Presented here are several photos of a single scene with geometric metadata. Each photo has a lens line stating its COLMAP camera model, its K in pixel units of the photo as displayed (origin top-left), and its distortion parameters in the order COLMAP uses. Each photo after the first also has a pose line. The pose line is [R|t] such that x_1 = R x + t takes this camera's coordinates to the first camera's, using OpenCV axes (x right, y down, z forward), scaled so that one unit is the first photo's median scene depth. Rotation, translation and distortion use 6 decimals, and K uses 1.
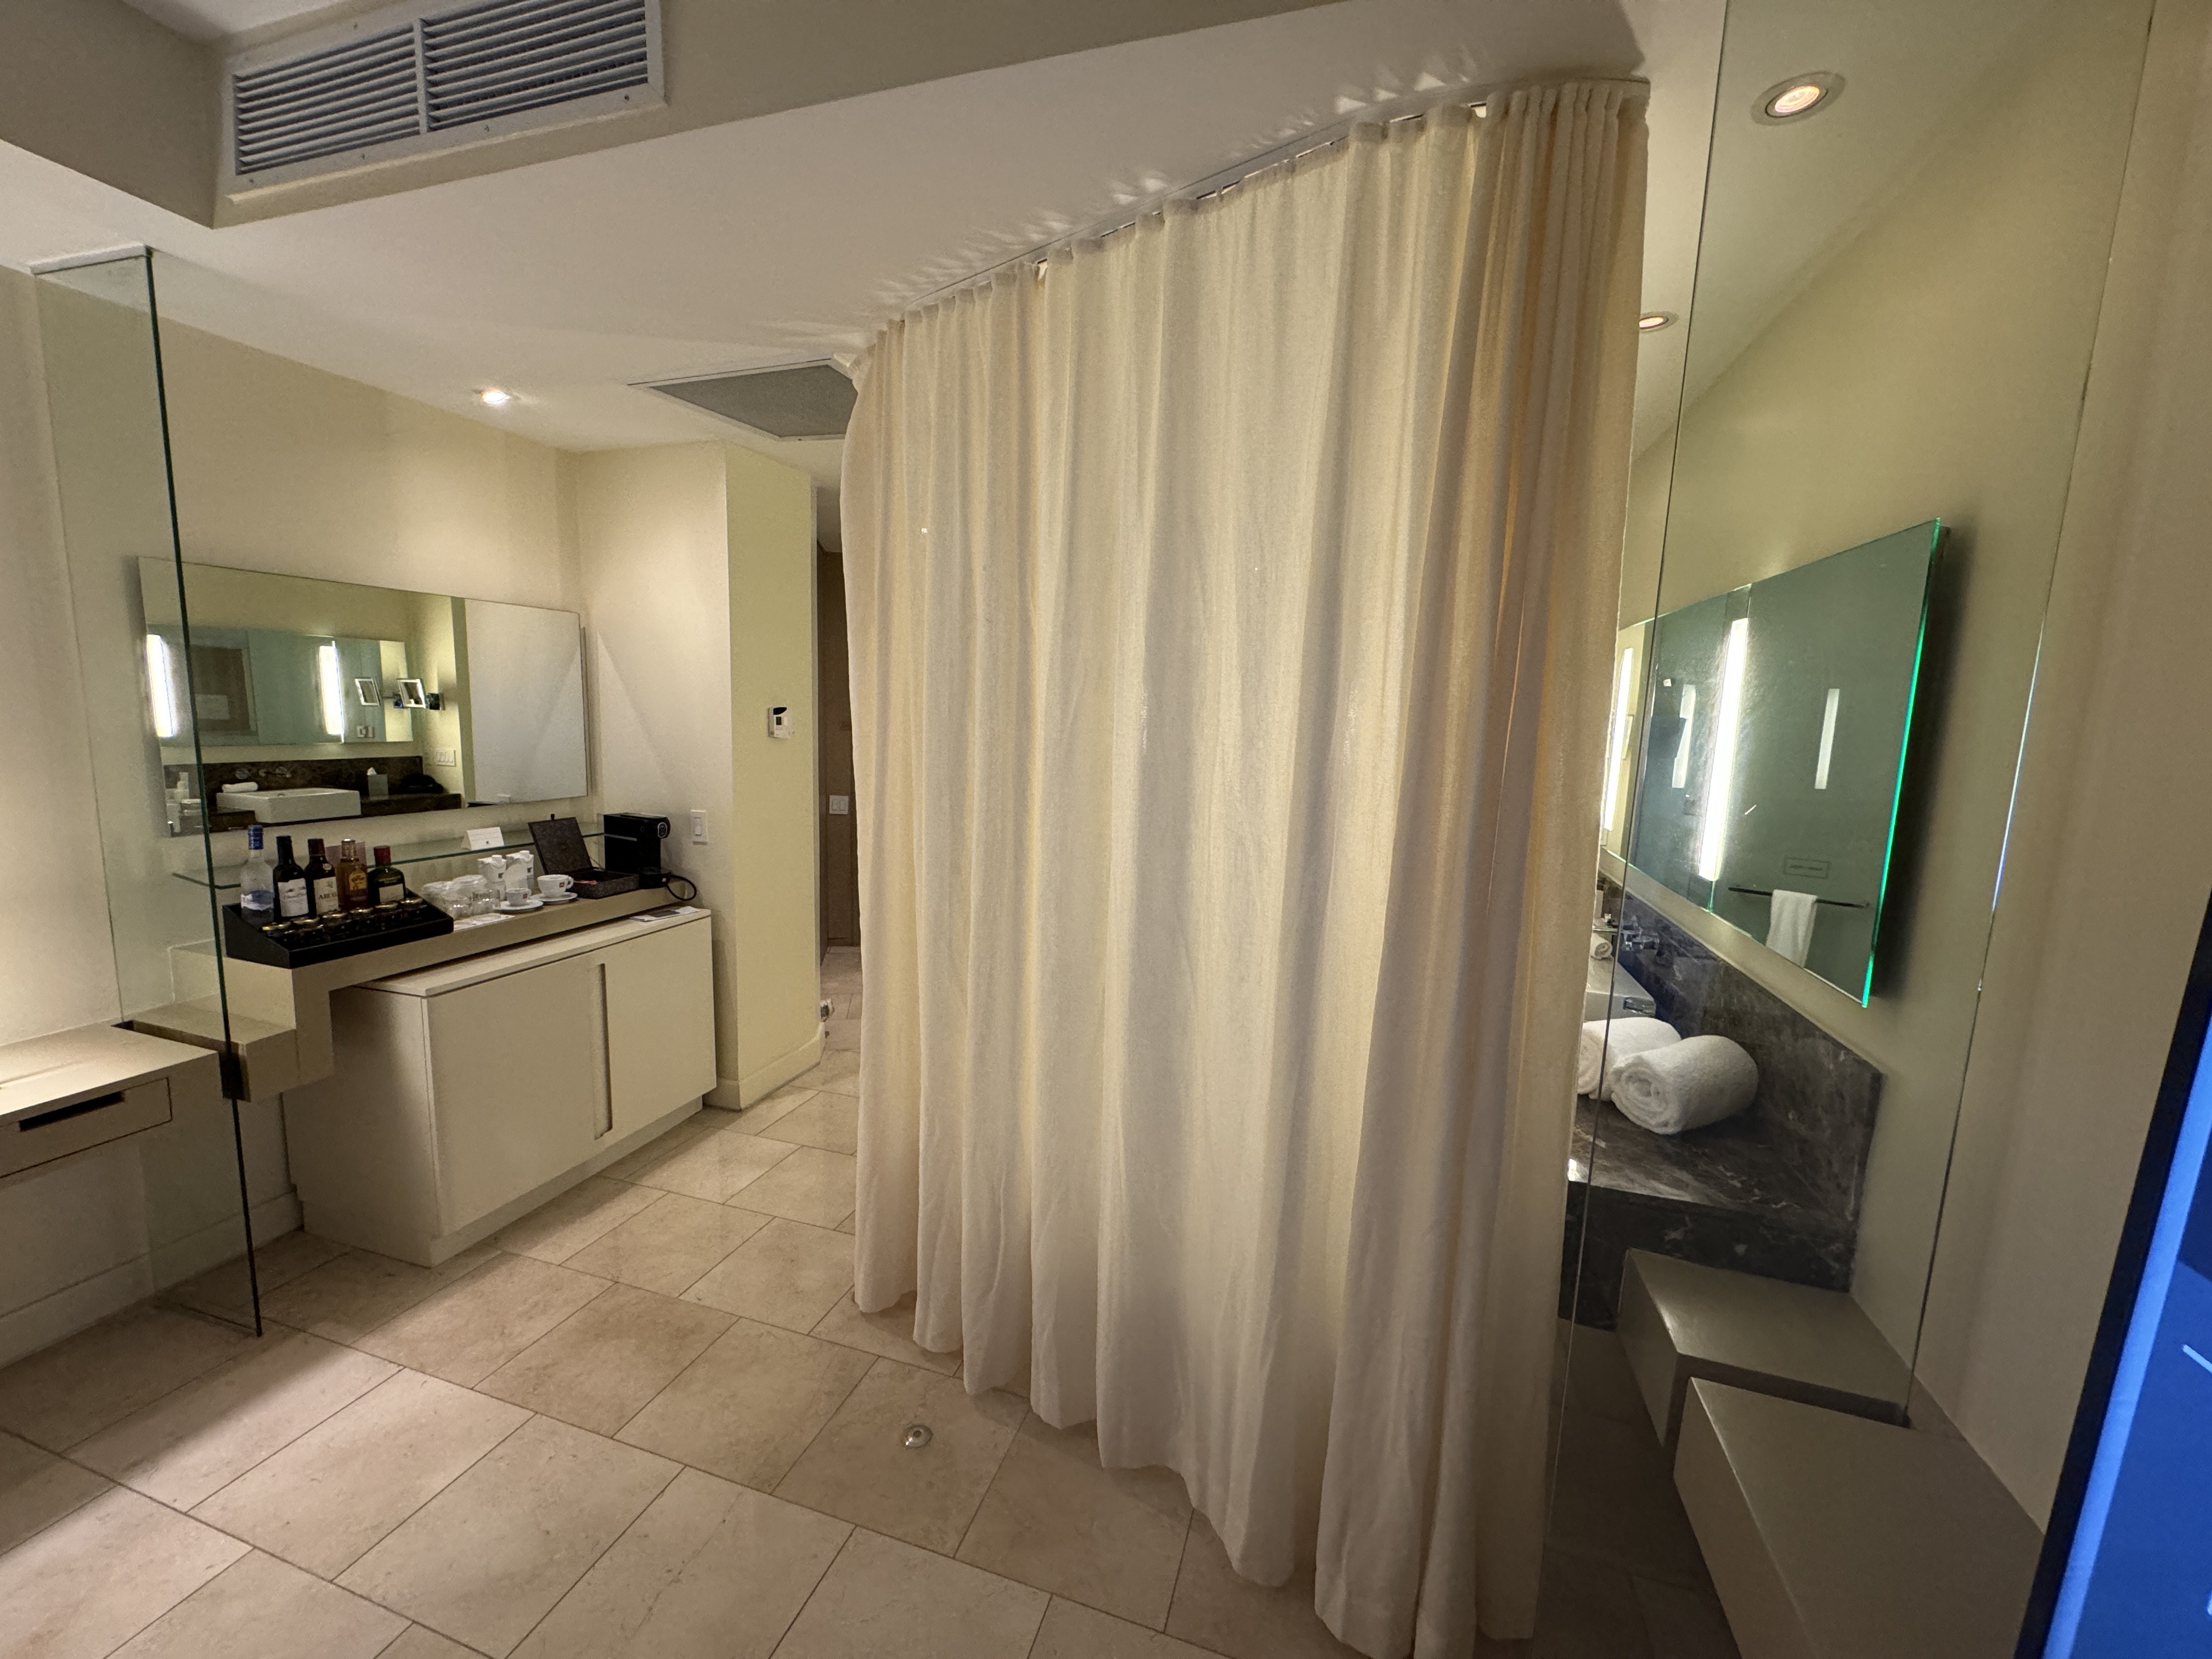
lens RADIAL K [[879.9, 0, 1098.7], [0, 879.9, 828.2], [0, 0, 1]] dist [-0.004744, 0.000554]
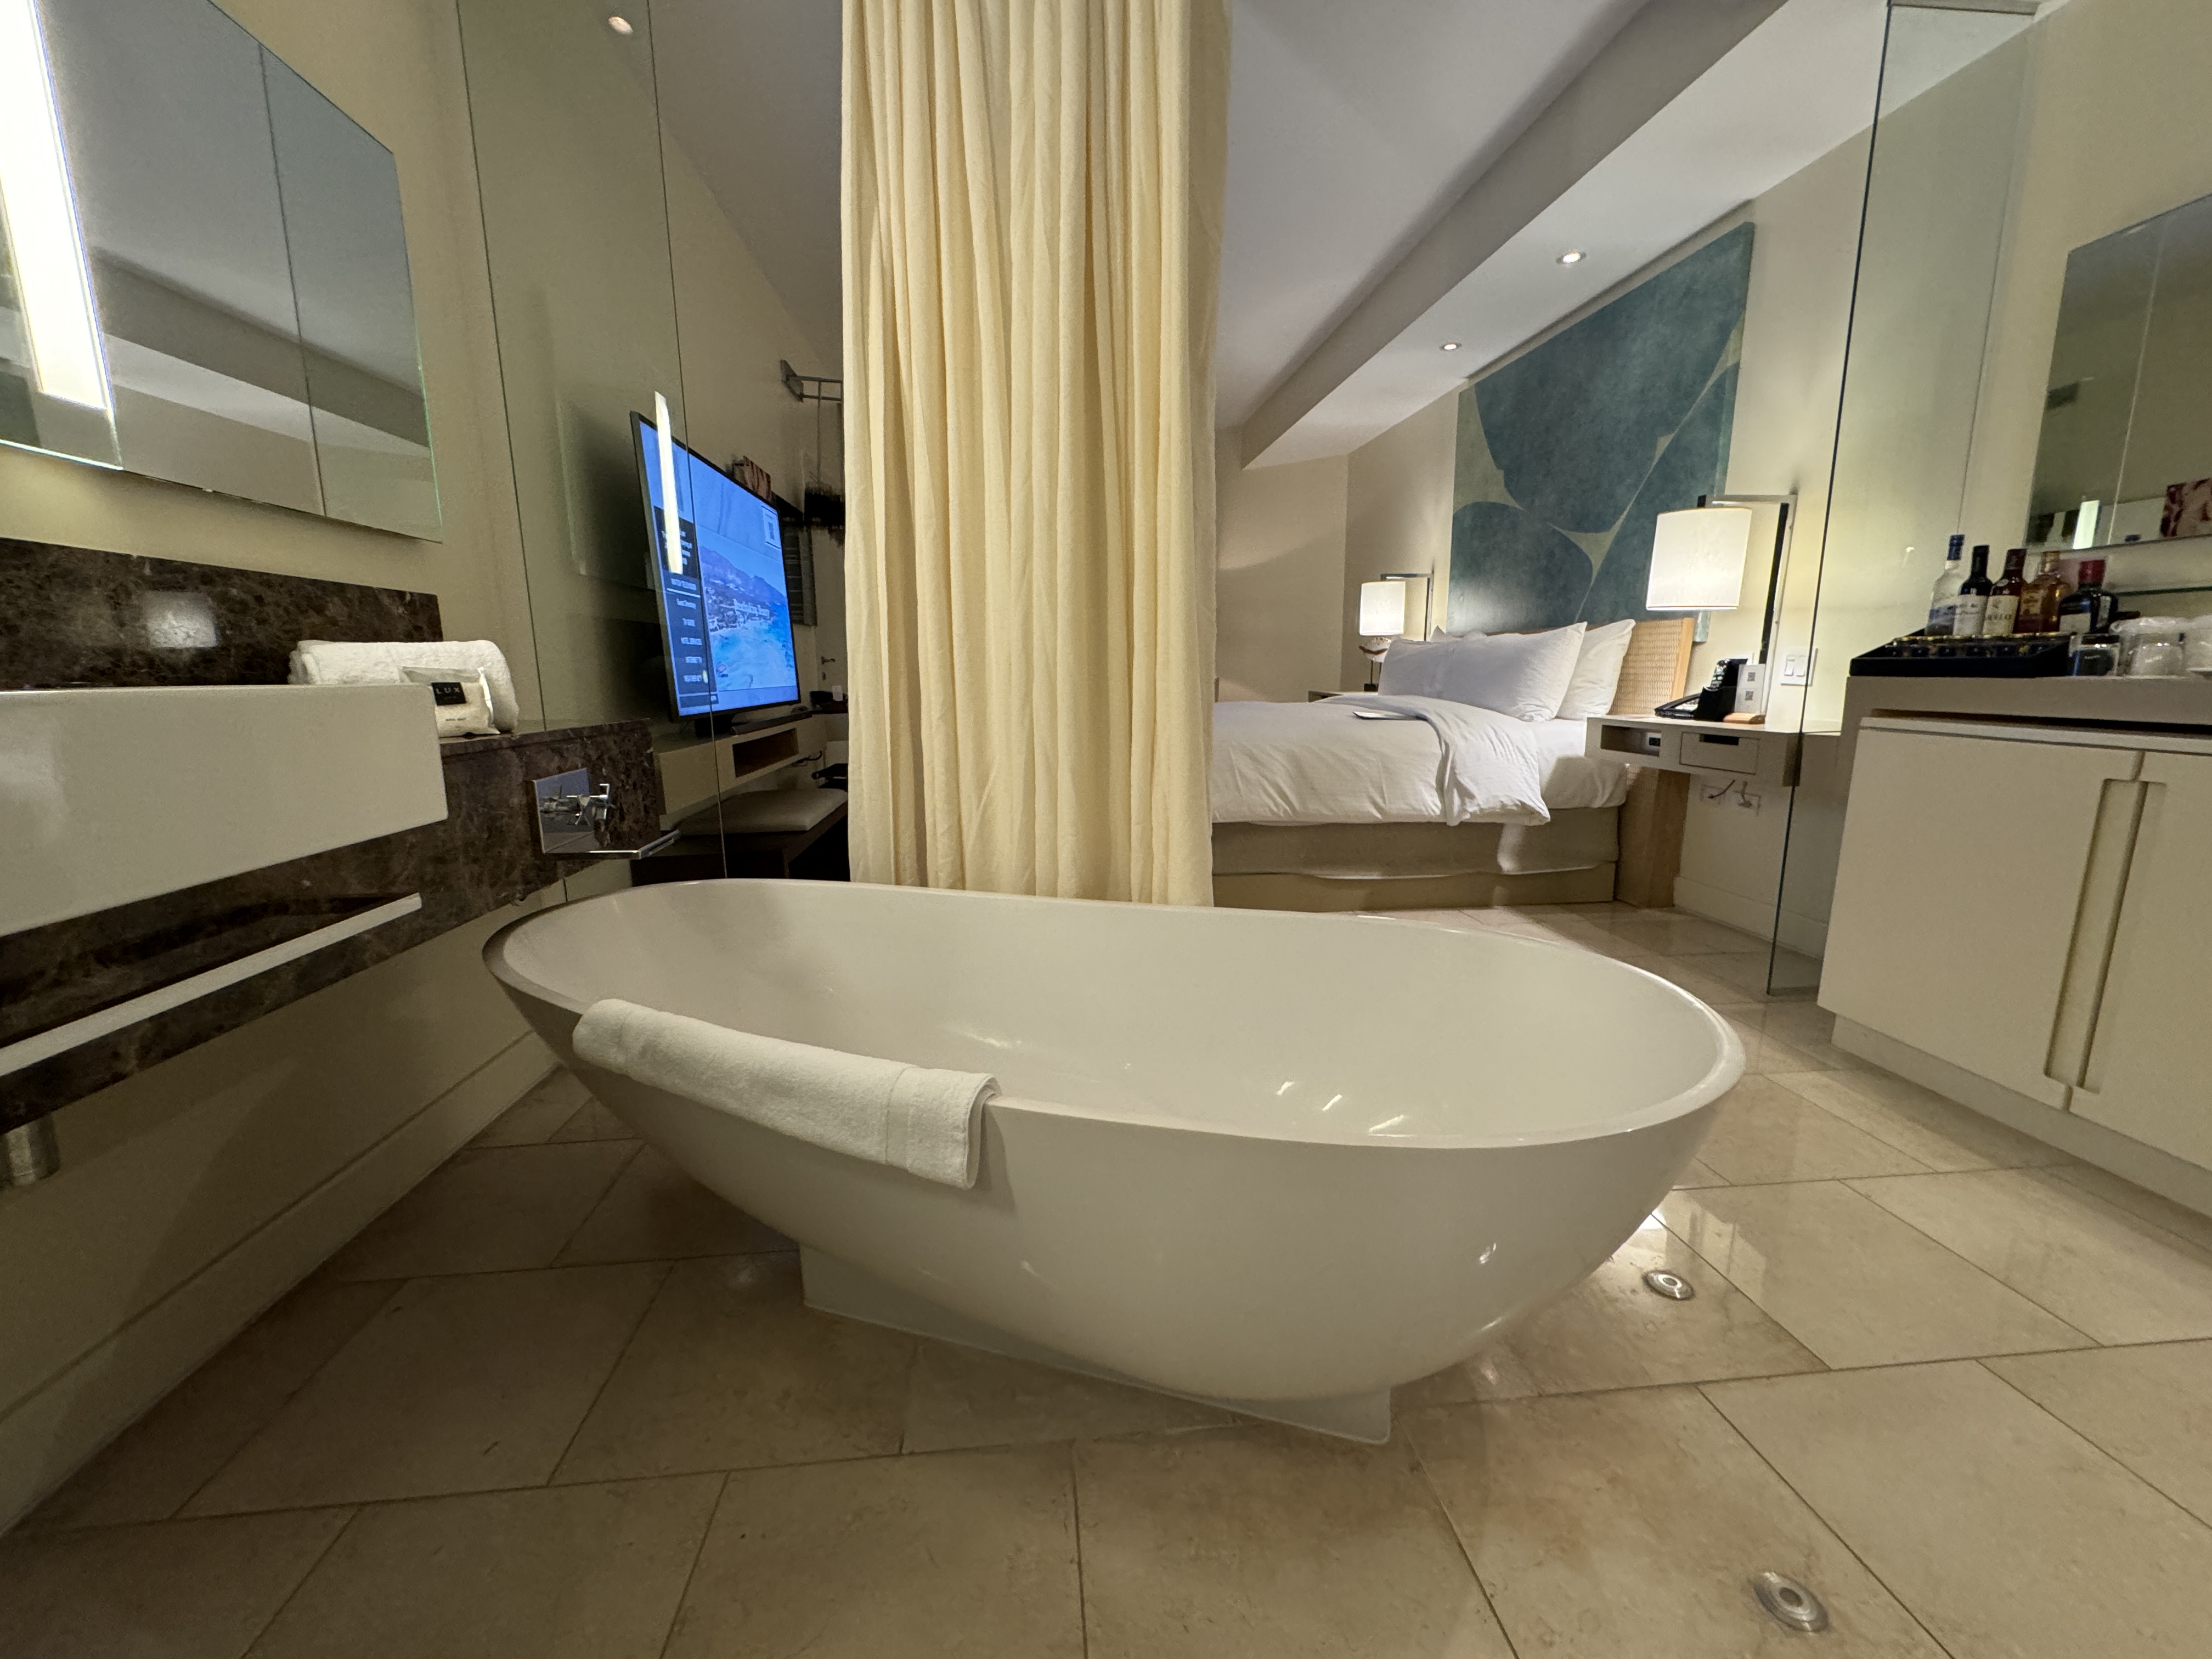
lens RADIAL K [[879.9, 0, 1106.6], [0, 879.9, 831.9], [0, 0, 1]] dist [-0.004744, 0.000554]
pose [[-0.918933, 0.049794, -0.391259, 0.248565], [-0.070875, 0.955004, 0.288000, 0.085967], [0.387995, 0.292384, -0.874055, 1.369424]]
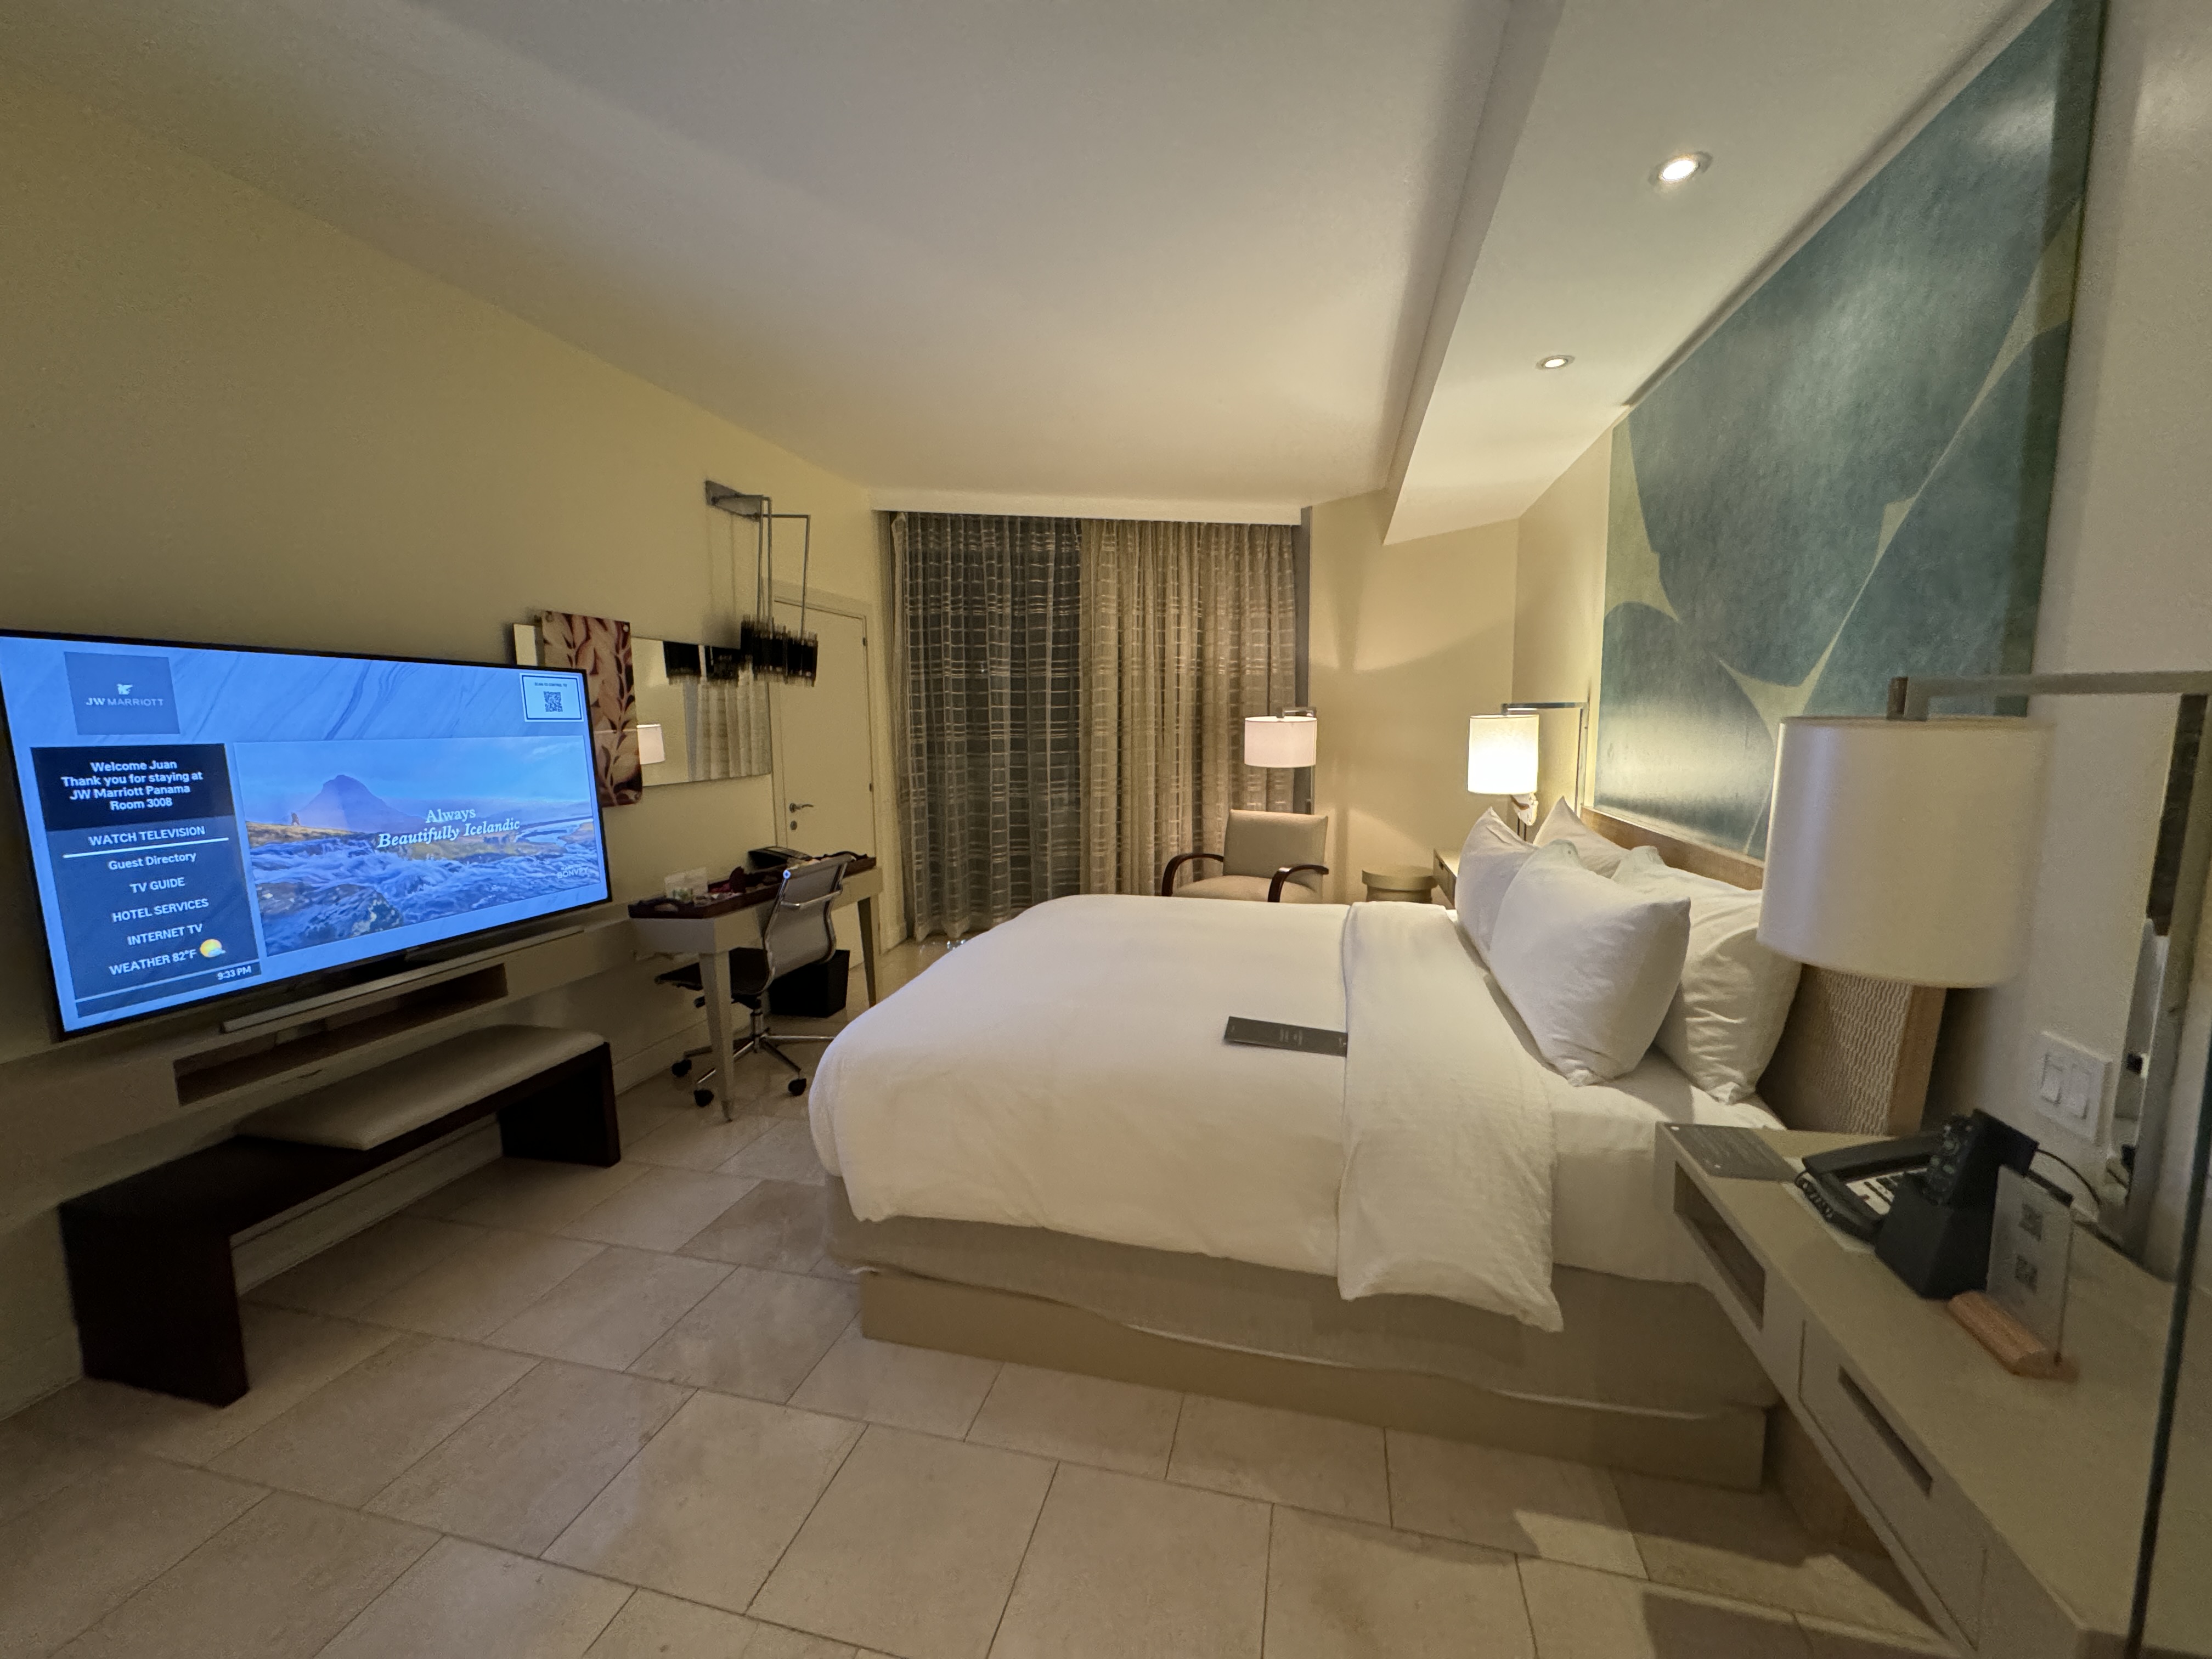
lens RADIAL K [[879.9, 0, 1111.9], [0, 879.9, 828.3], [0, 0, 1]] dist [-0.004744, 0.000554]
pose [[-0.997357, -0.014067, -0.071281, -0.497573], [-0.031195, 0.968958, 0.245248, -0.076891], [0.065618, 0.246824, -0.966836, 0.964367]]
